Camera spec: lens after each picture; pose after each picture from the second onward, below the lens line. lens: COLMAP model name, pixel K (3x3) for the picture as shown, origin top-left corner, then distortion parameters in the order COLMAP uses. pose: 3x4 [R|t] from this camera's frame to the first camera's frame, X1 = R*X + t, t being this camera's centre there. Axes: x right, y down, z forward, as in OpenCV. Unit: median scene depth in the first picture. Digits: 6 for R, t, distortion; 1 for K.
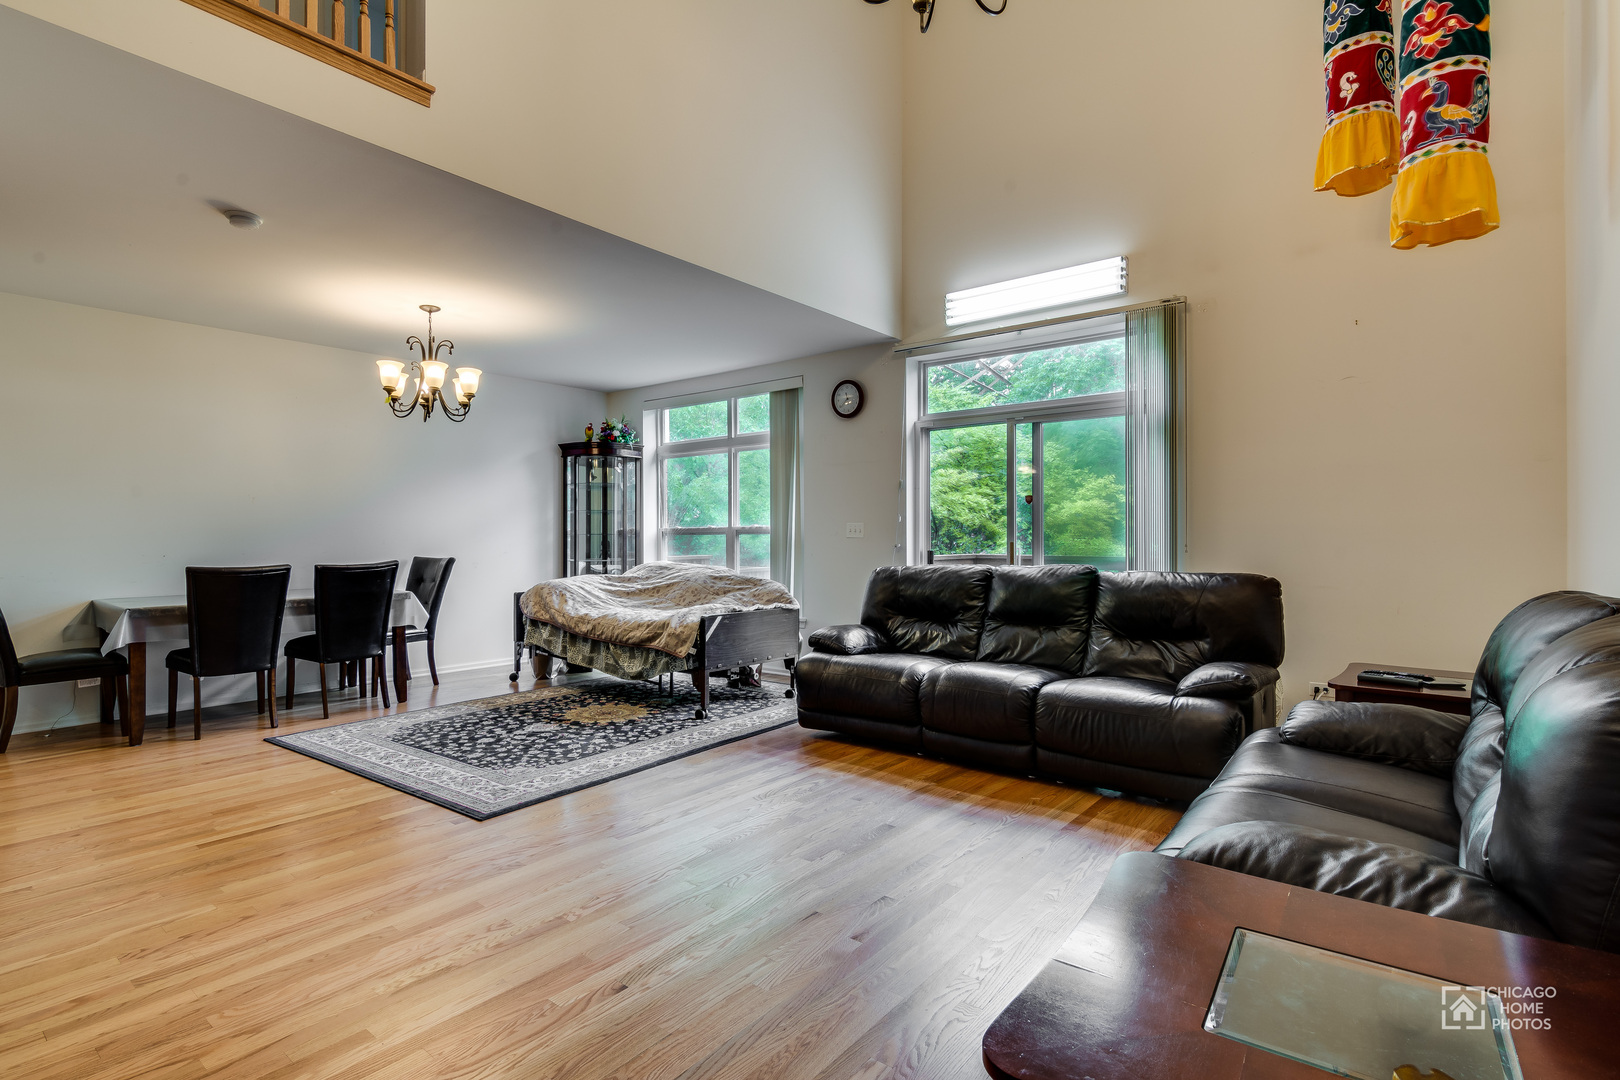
lens RADIAL K [[798.5, 0, 786.2], [0, 798.5, 537.4], [0, 0, 1]] dist [-0.004737, 0.002777]
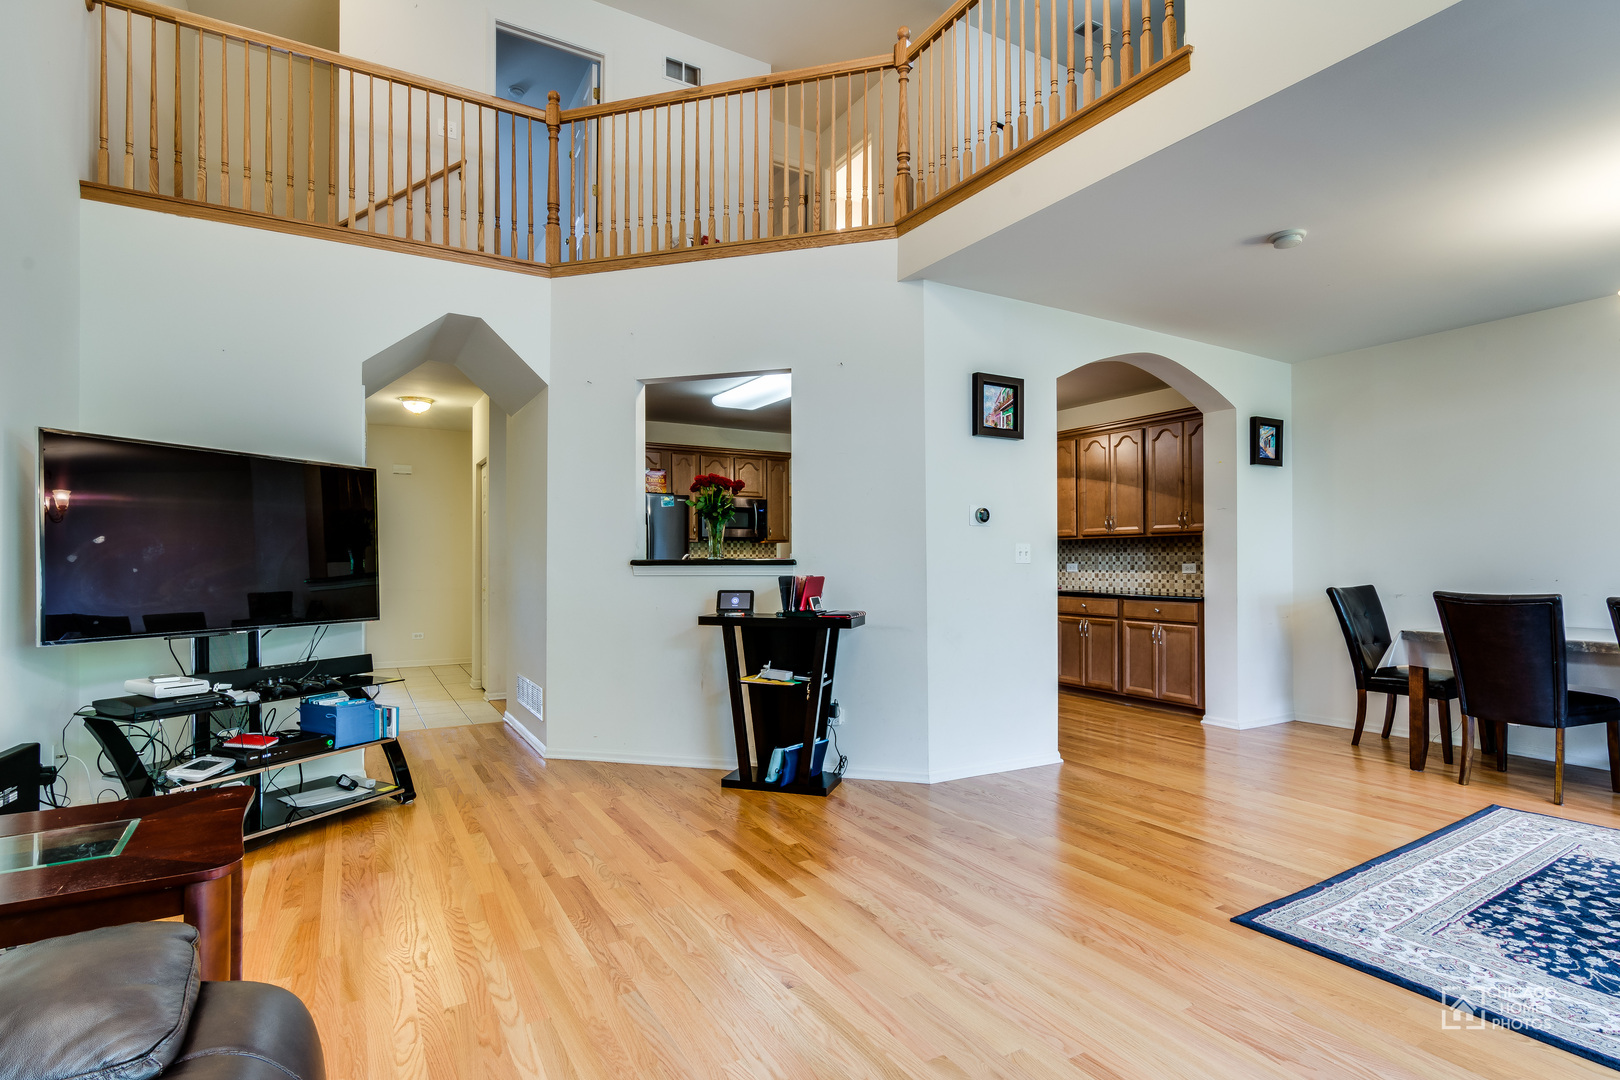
lens RADIAL K [[798.5, 0, 821.5], [0, 798.5, 542.8], [0, 0, 1]] dist [-0.004737, 0.002777]
pose [[-0.341447, -0.021707, -0.939650, 0.308338], [0.001412, 0.999720, -0.023608, 0.002032], [0.939900, -0.009387, -0.341321, 0.554924]]
